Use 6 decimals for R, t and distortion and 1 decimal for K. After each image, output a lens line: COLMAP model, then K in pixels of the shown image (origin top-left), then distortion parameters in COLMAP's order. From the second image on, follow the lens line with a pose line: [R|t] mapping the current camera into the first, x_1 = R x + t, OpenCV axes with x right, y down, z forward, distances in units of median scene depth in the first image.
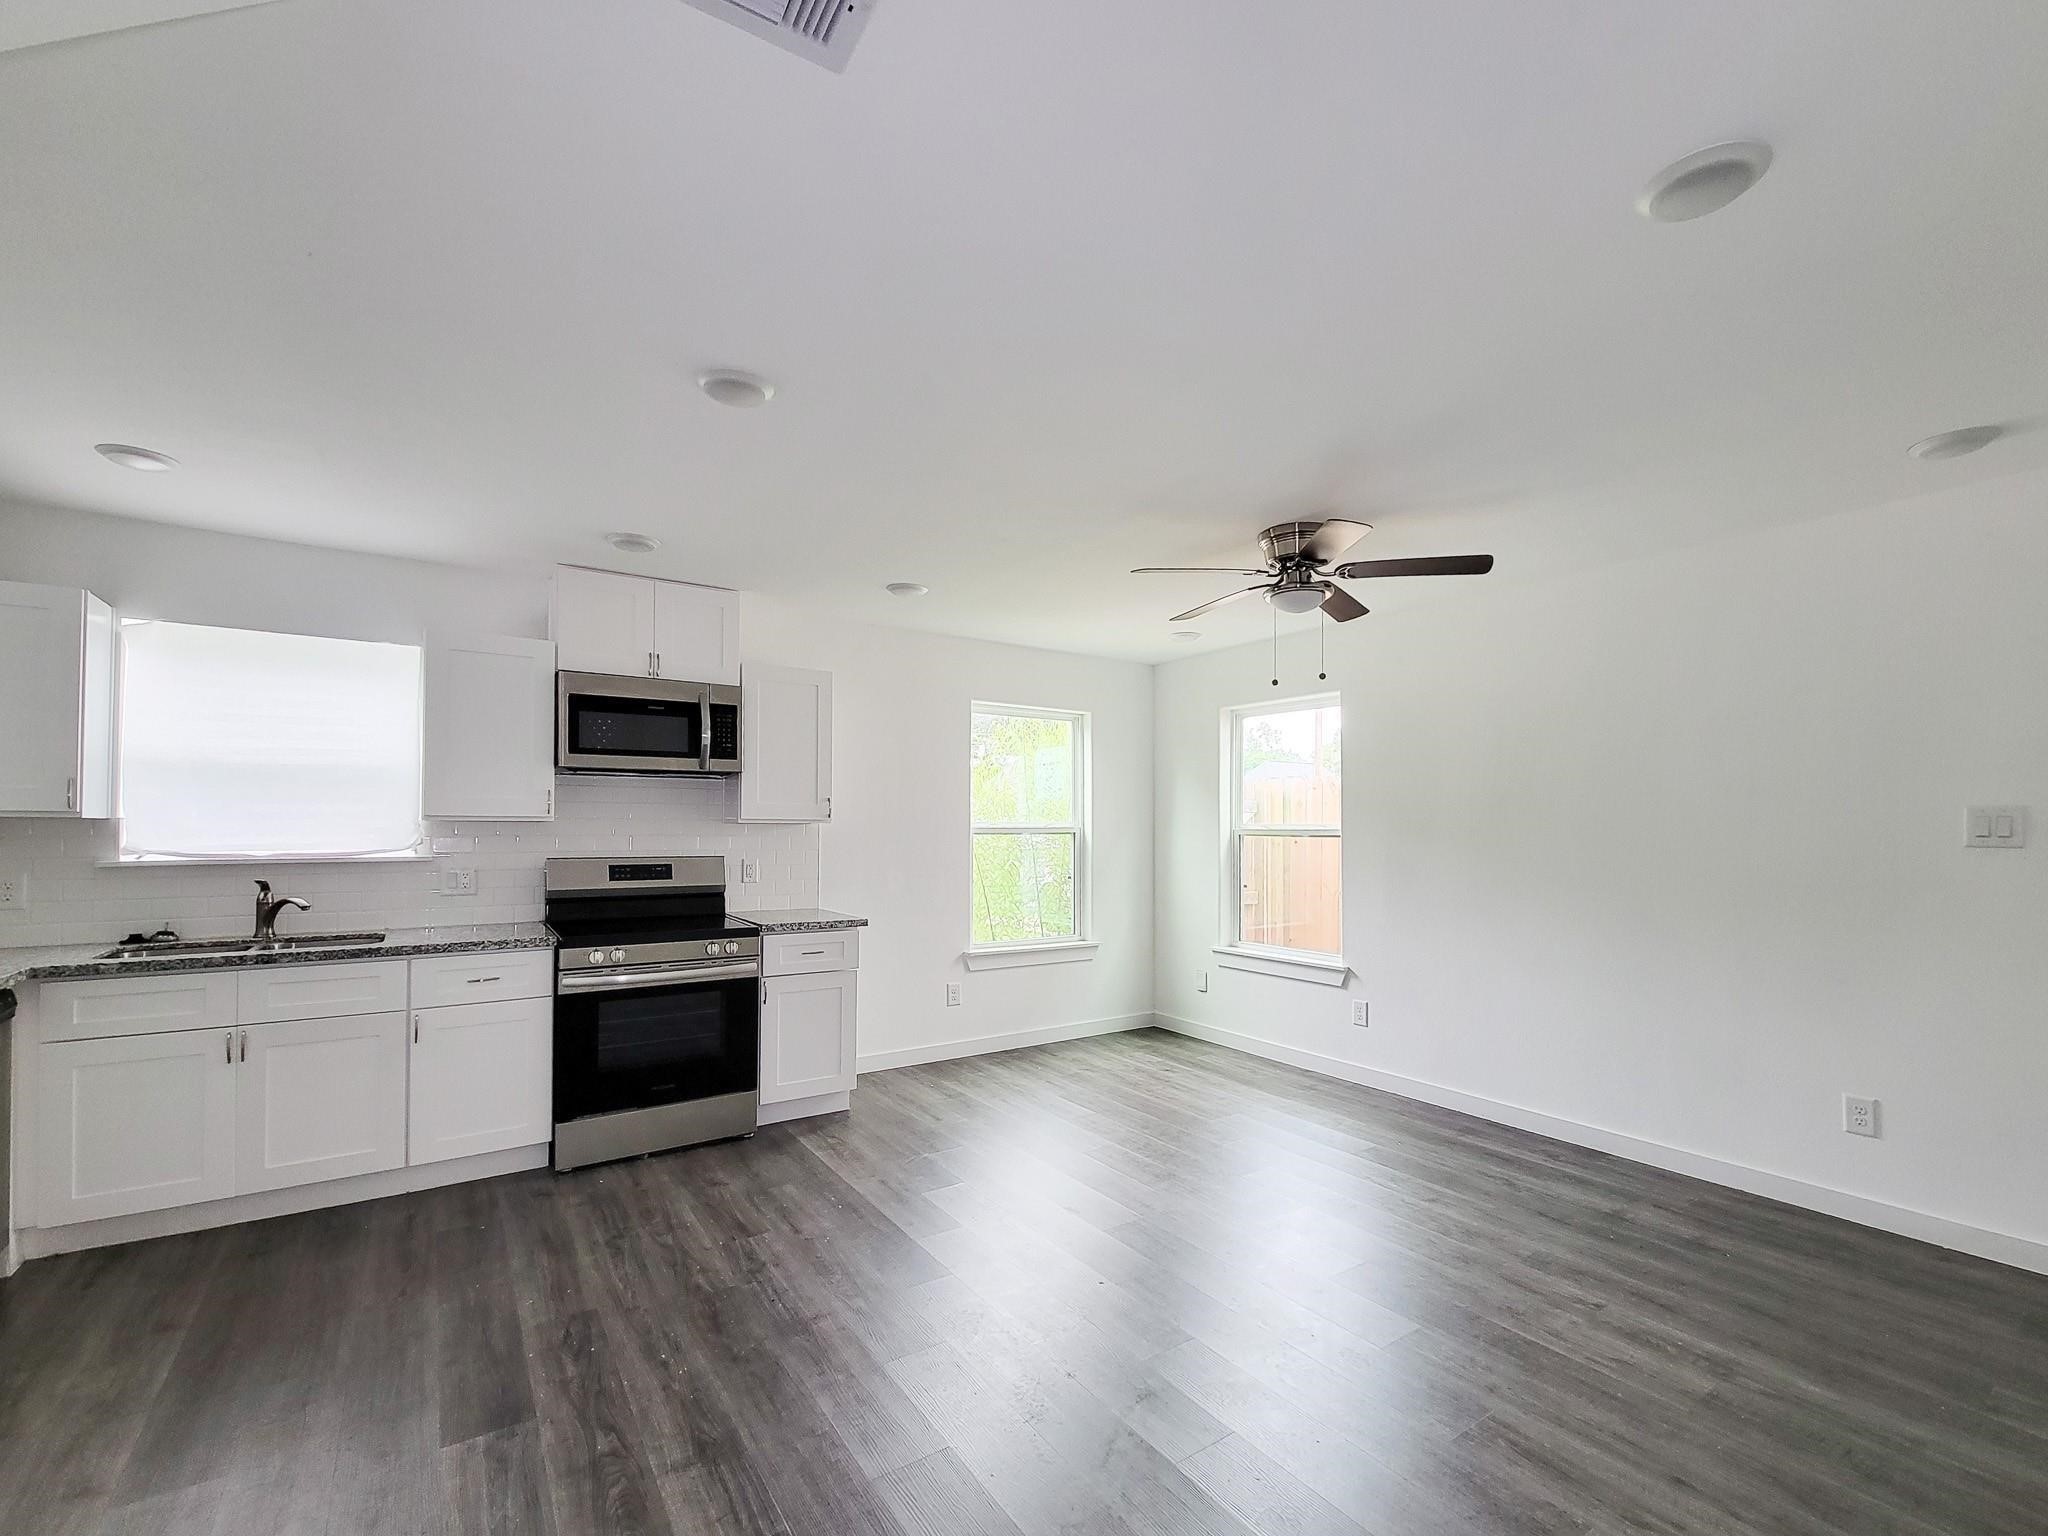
lens RADIAL K [[868.7, 0, 1040.8], [0, 868.7, 813.1], [0, 0, 1]] dist [0.002405, -0.000999]
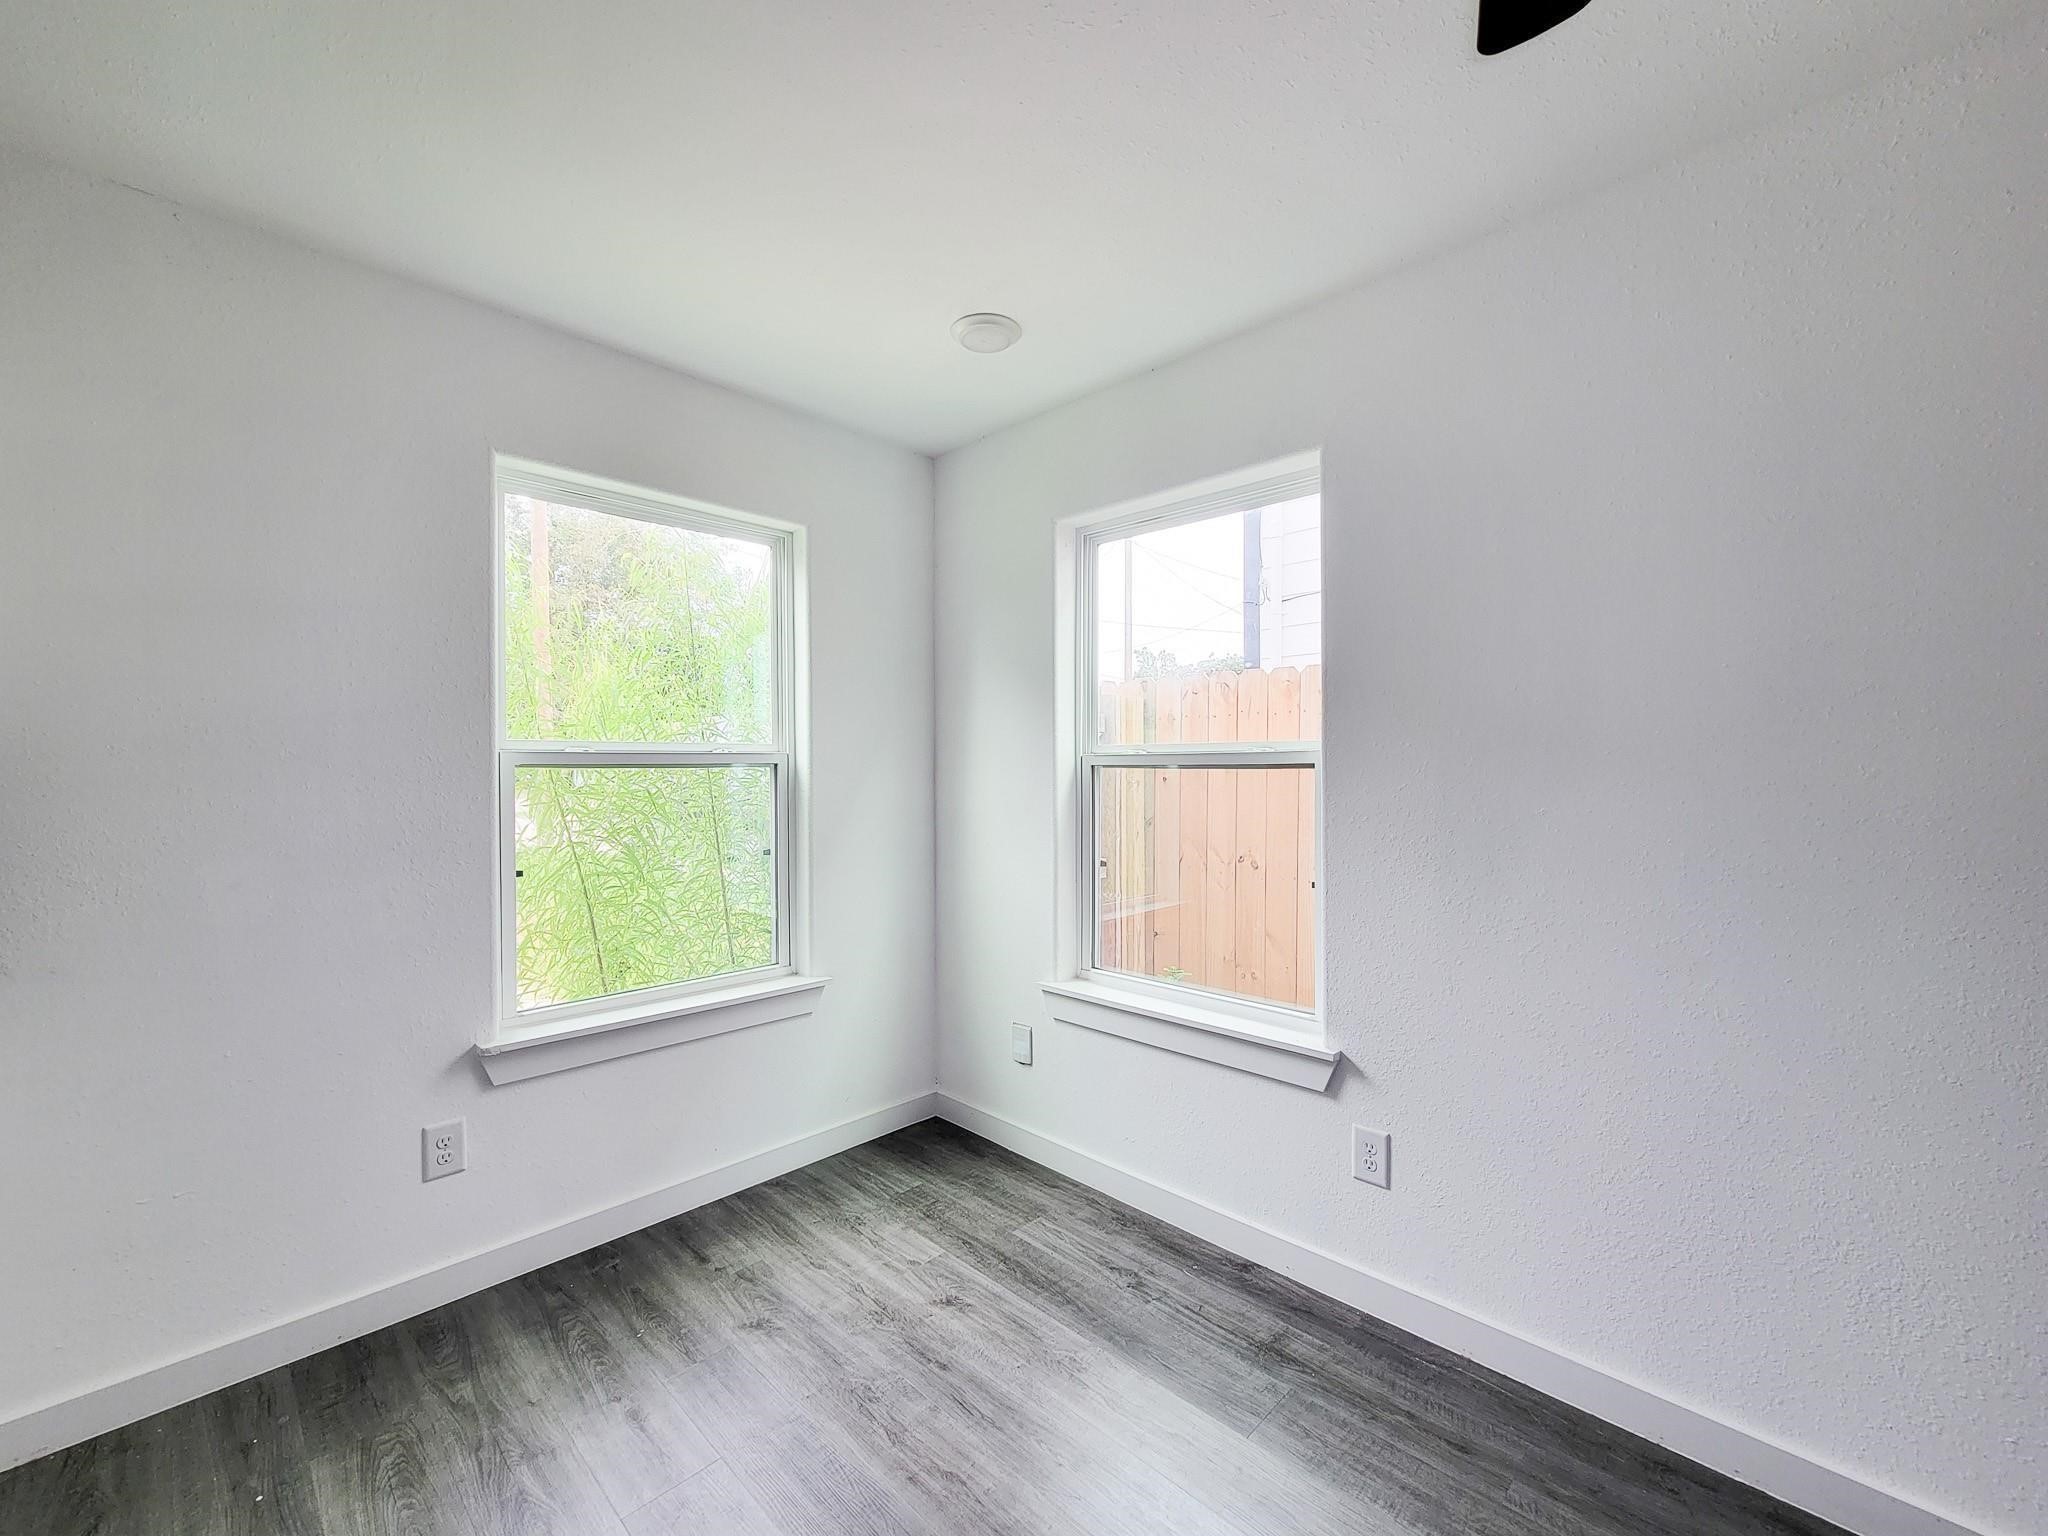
lens RADIAL K [[868.7, 0, 1023.0], [0, 868.7, 766.6], [0, 0, 1]] dist [0.002405, -0.000999]
pose [[0.980901, -0.005721, 0.194424, 0.088493], [0.002115, 0.999822, 0.018749, 0.015803], [-0.194497, -0.017980, 0.980738, 0.511149]]
